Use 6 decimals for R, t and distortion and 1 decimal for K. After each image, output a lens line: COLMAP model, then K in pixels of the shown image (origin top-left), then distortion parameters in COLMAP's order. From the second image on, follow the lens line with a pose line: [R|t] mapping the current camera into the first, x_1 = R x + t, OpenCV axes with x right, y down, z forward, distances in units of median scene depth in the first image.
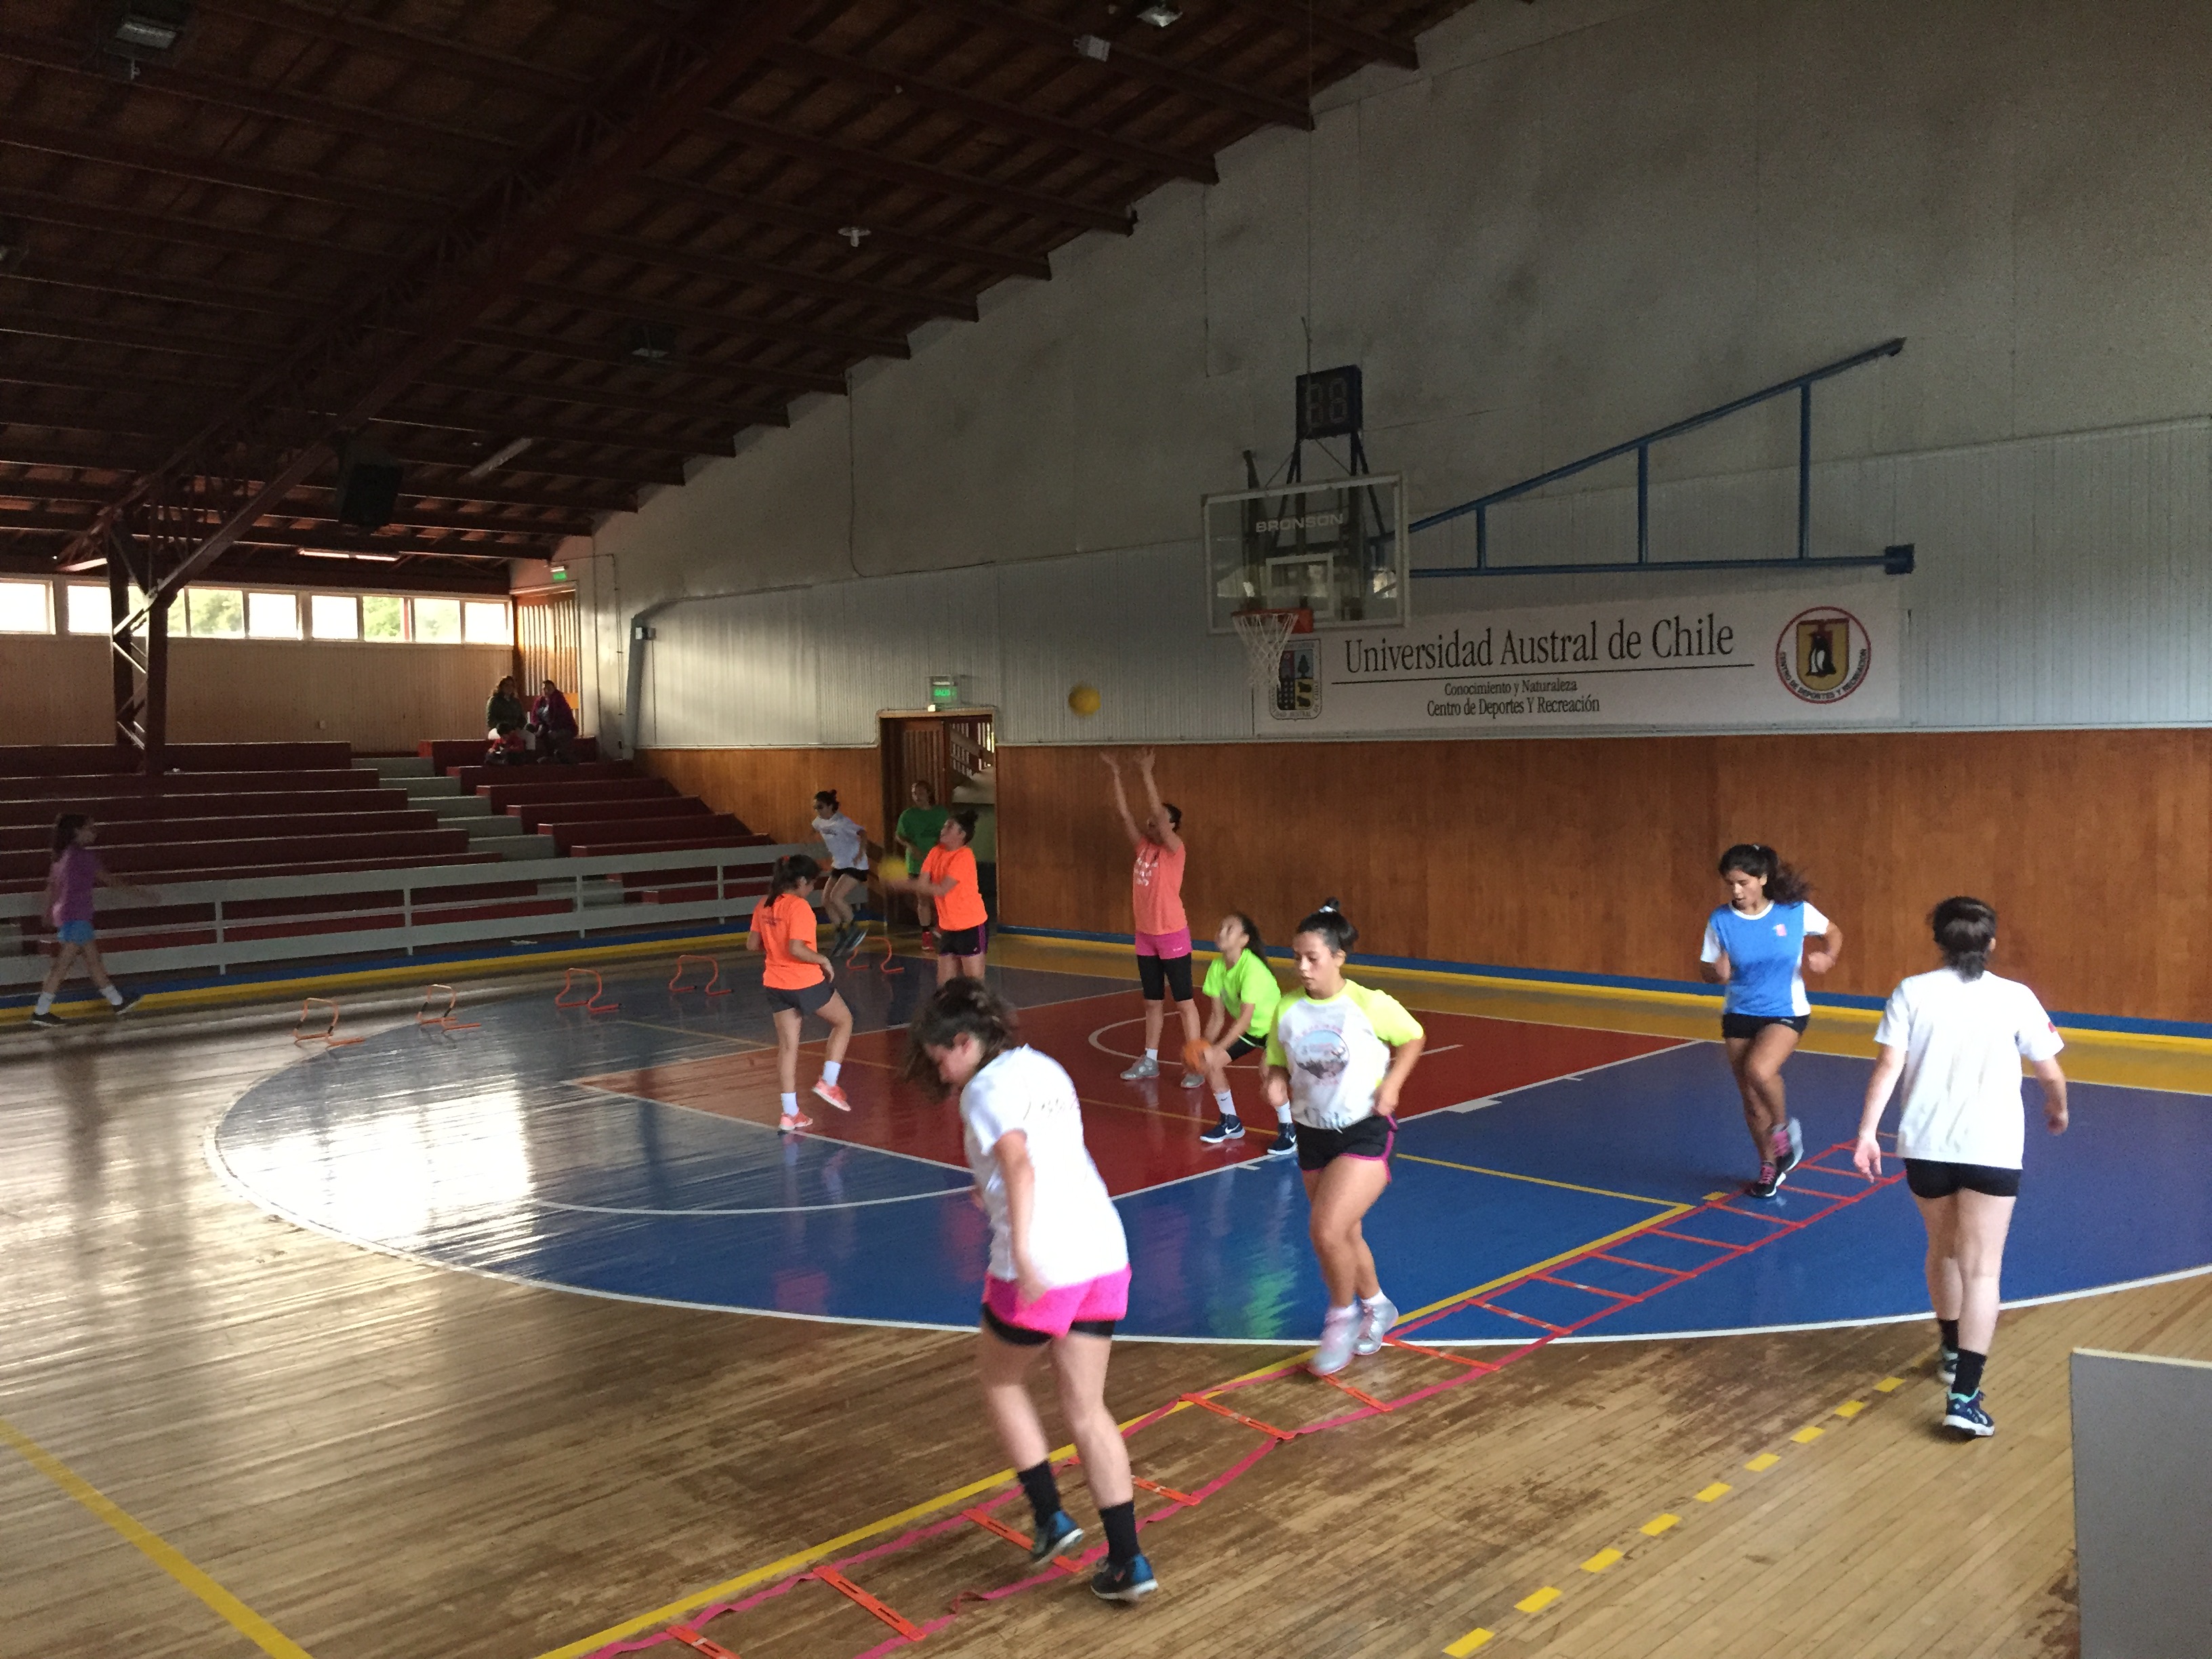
lens RADIAL K [[1868.0, 0, 1114.9], [0, 1868.0, 824.4], [0, 0, 1]] dist [0.086832, -0.119349]
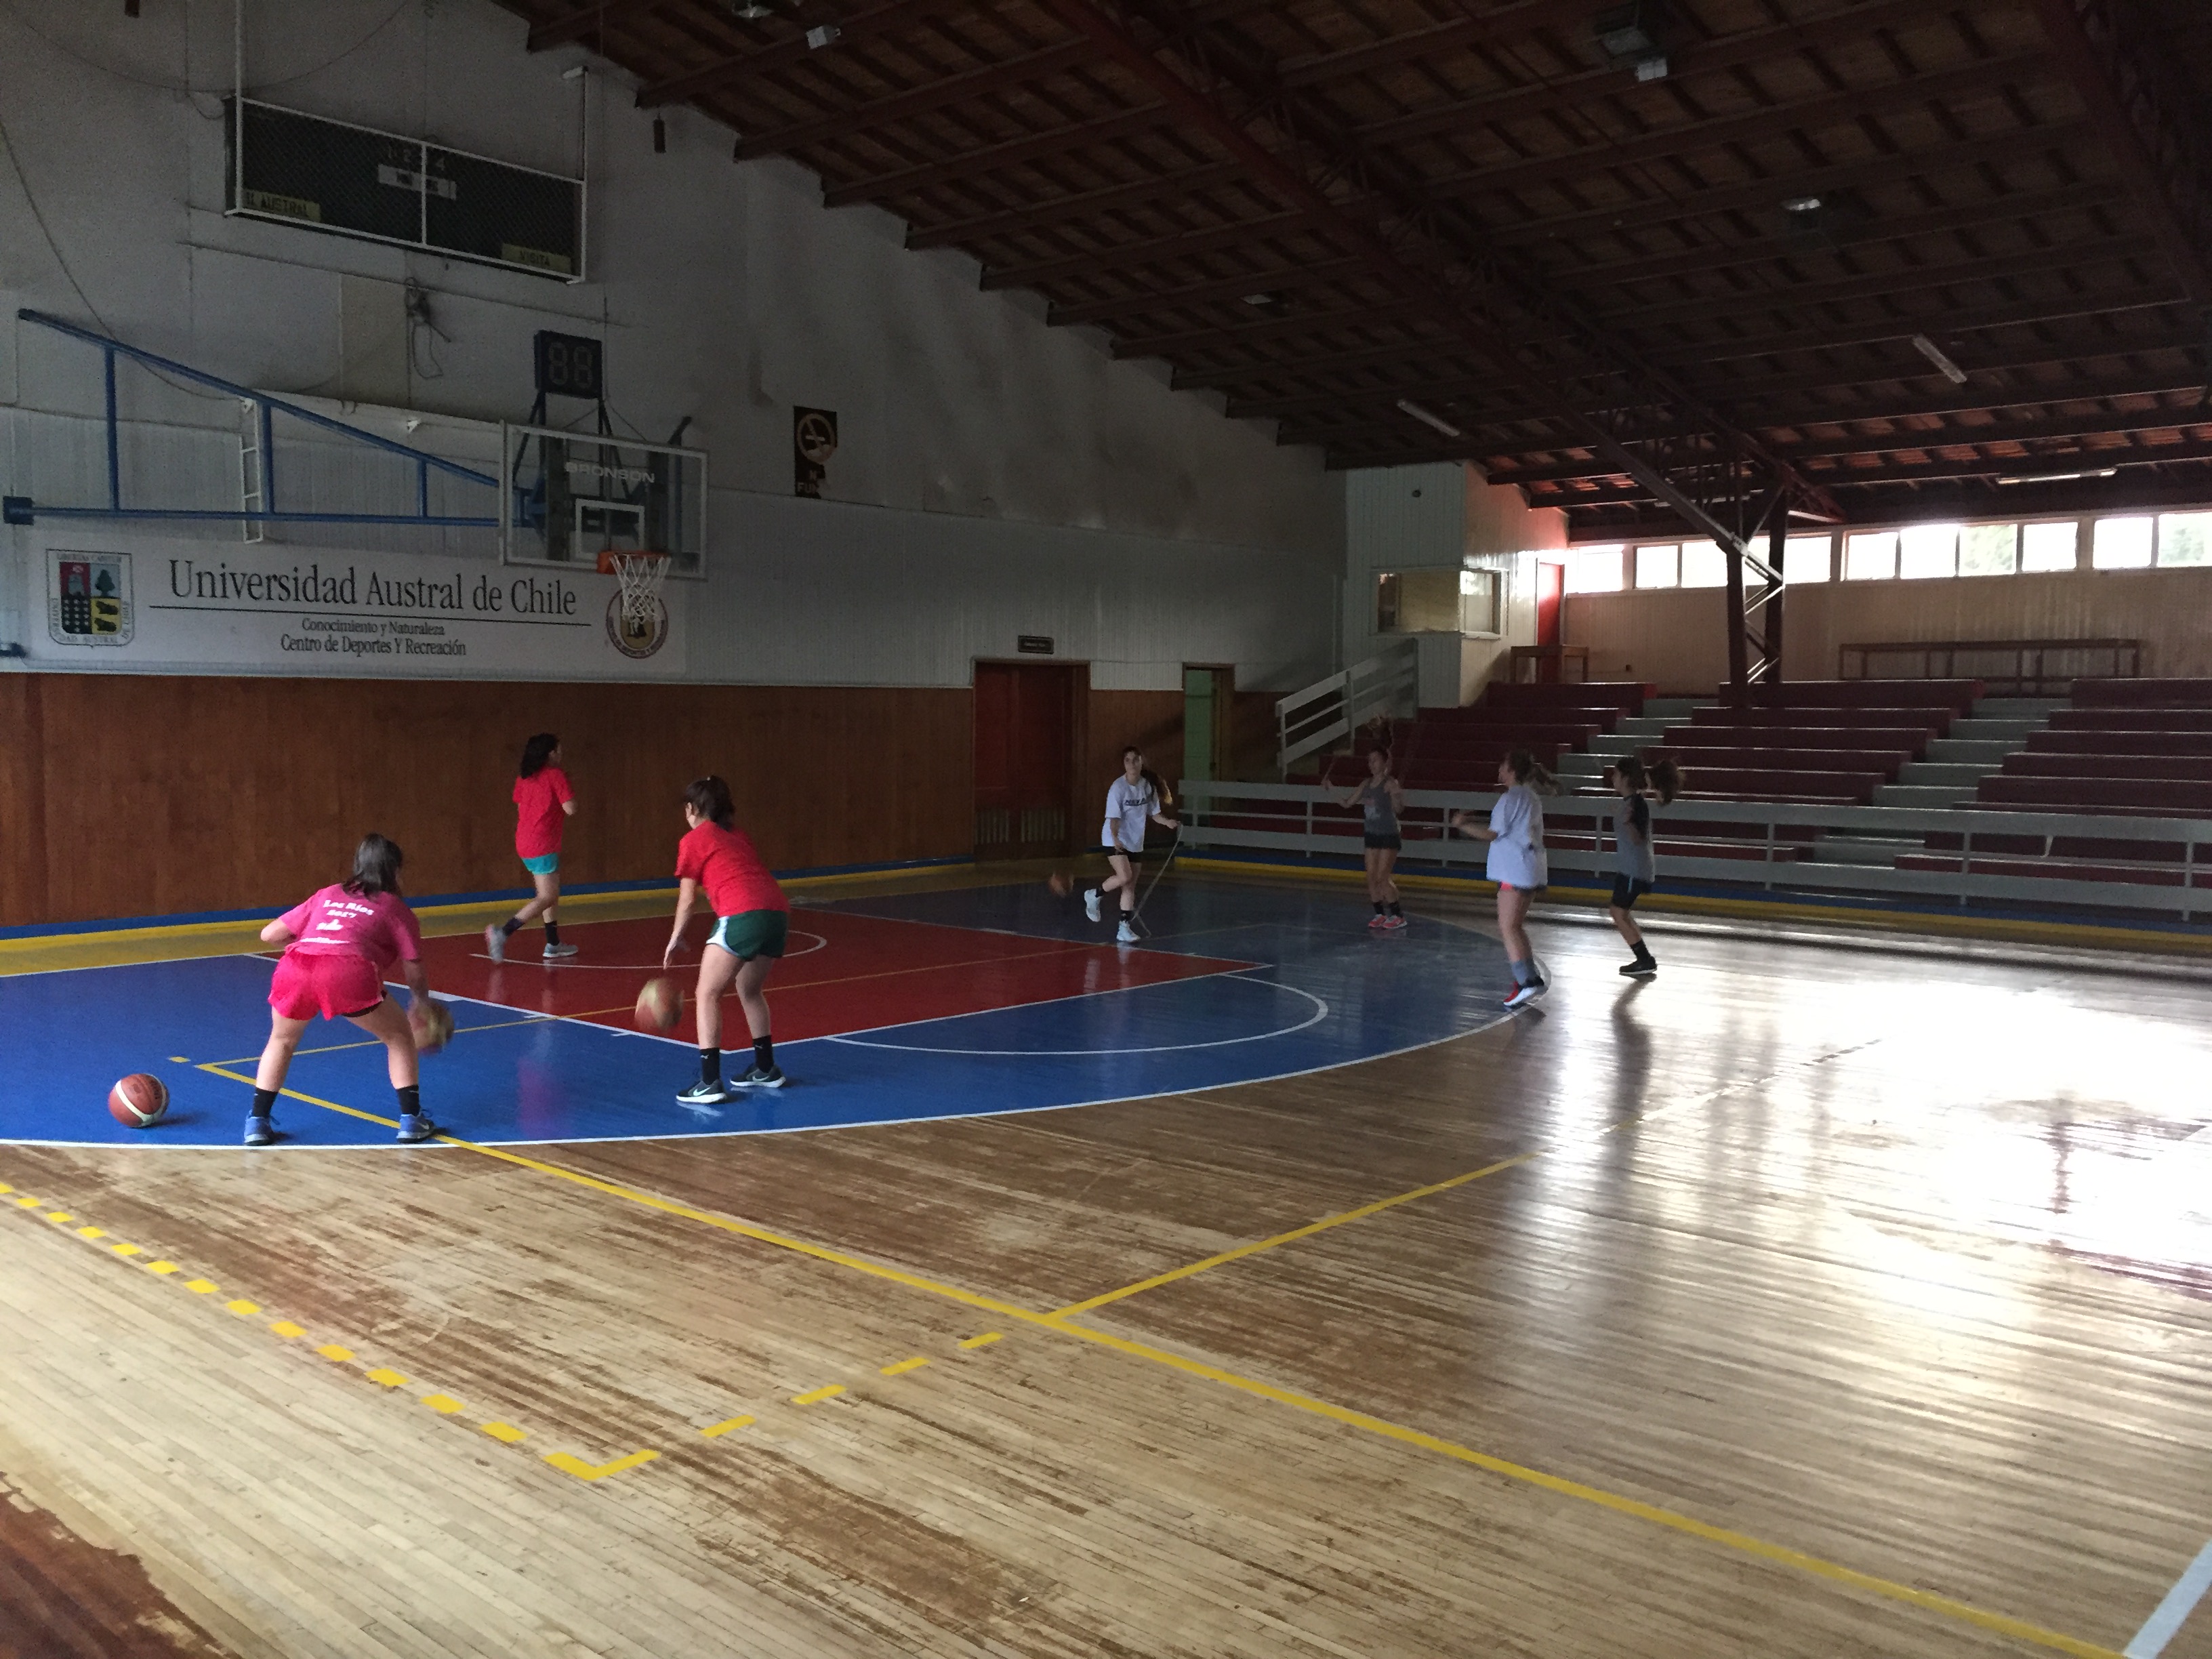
lens RADIAL K [[1876.1, 0, 1109.7], [0, 1876.1, 846.3], [0, 0, 1]] dist [0.089659, -0.117945]
pose [[-0.034482, -0.067537, 0.997121, -2.458982], [0.032863, 0.997098, 0.068672, -0.031682], [-0.998865, 0.035136, -0.032163, 1.813617]]
